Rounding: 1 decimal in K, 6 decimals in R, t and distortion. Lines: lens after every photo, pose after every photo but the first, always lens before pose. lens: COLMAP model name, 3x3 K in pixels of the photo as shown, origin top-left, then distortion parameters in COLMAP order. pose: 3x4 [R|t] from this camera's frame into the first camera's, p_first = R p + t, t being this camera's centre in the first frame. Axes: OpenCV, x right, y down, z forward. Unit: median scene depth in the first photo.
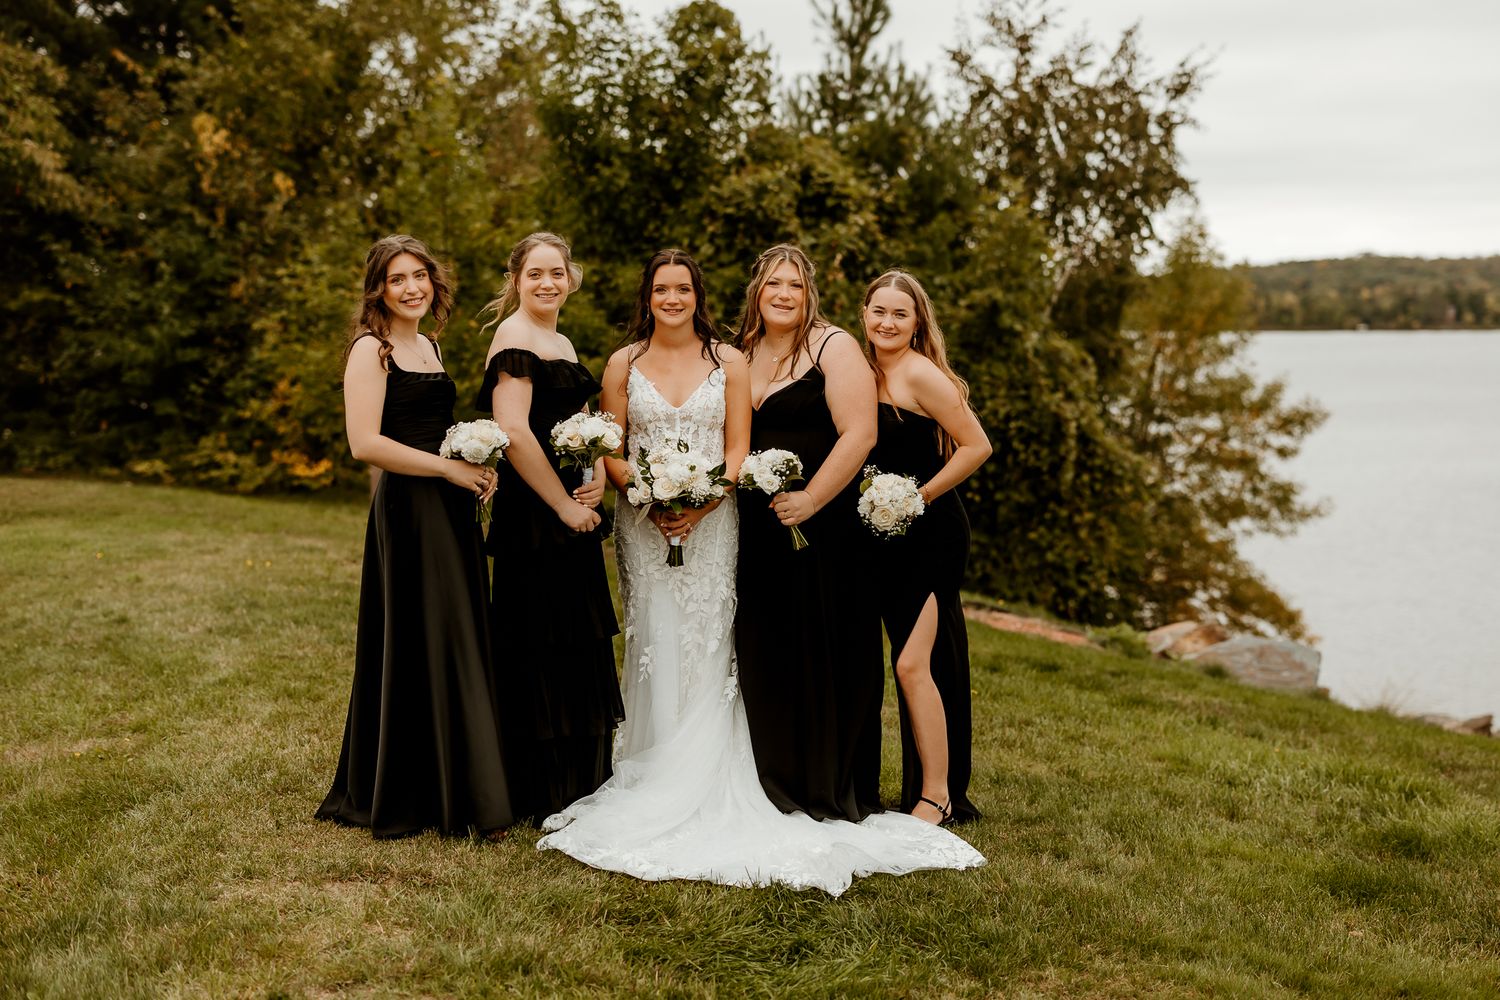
lens RADIAL K [[2220.7, 0, 750.0], [0, 2220.7, 500.0], [0, 0, 1]] dist [0.016477, -0.068107]
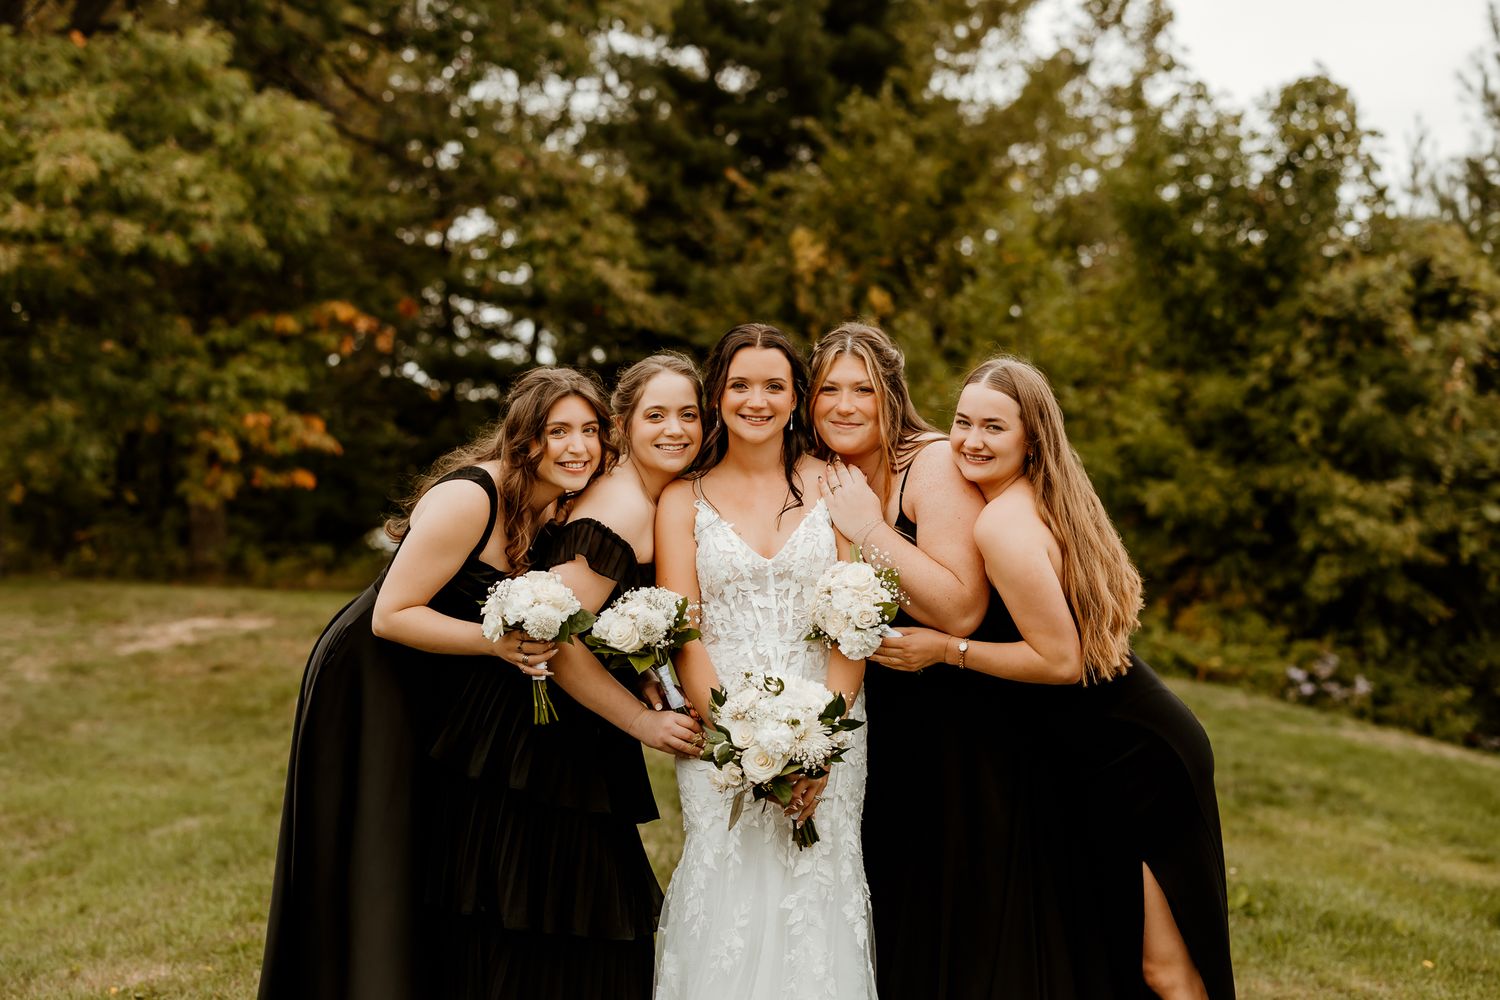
lens RADIAL K [[2220.7, 0, 750.0], [0, 2220.7, 500.0], [0, 0, 1]] dist [0.016477, -0.068107]
pose [[0.946135, 0.002360, -0.323764, 0.055409], [-0.020166, 0.998461, -0.051655, -0.007760], [0.323143, 0.055401, 0.944727, 0.111136]]
